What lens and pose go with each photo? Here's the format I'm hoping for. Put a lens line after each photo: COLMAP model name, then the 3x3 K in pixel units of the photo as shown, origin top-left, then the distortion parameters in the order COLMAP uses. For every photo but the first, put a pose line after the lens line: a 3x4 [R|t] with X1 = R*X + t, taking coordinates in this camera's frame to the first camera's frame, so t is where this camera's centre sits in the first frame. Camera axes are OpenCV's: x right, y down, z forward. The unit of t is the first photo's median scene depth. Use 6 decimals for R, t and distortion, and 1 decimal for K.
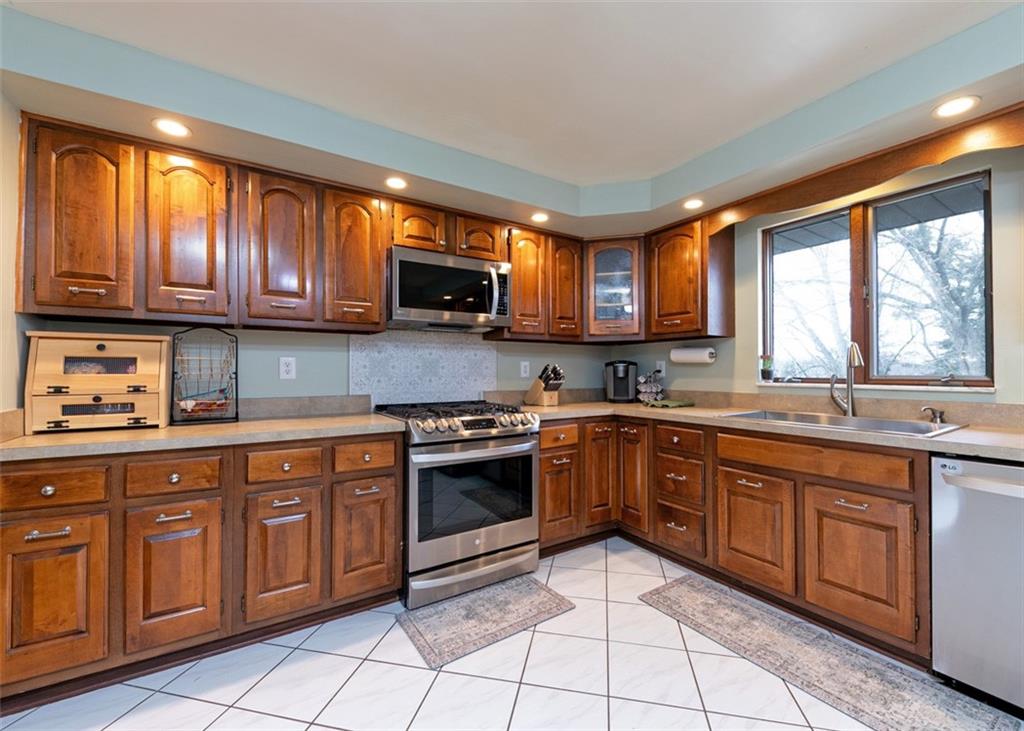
lens RADIAL K [[436.5, 0, 515.6], [0, 436.5, 365.8], [0, 0, 1]] dist [0.000070, -0.000025]
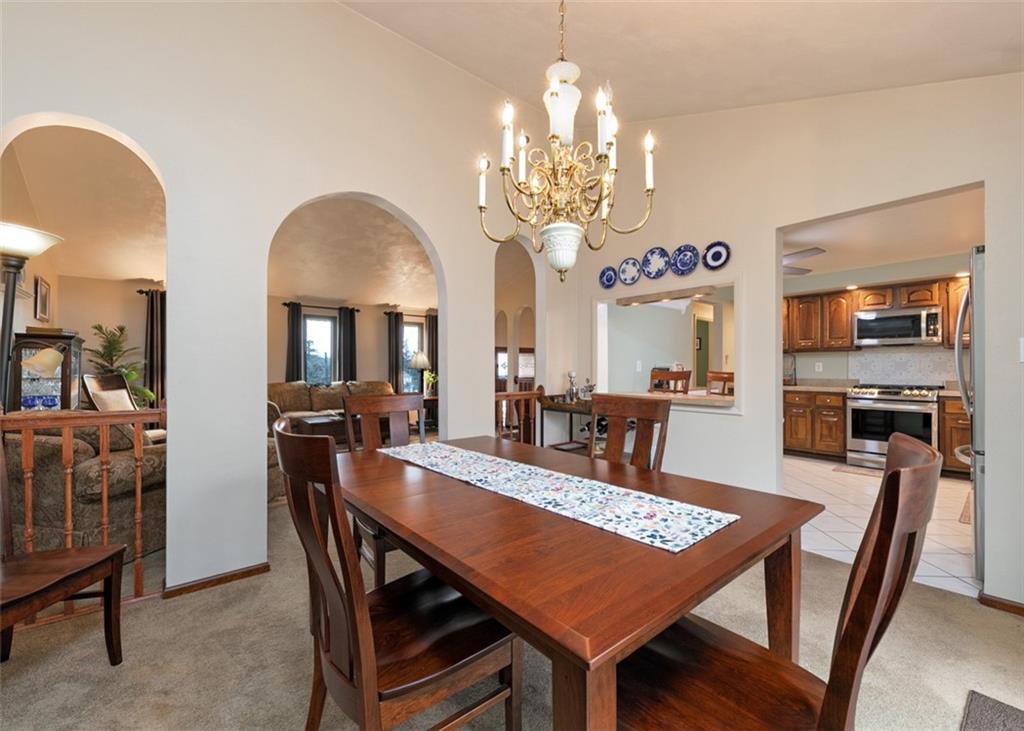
lens RADIAL K [[436.5, 0, 513.2], [0, 436.5, 366.3], [0, 0, 1]] dist [0.000070, -0.000025]
pose [[0.134784, -0.004757, -0.990864, 1.753411], [0.010413, 0.999940, -0.003384, -0.008234], [0.990820, -0.009862, 0.134825, -1.082006]]
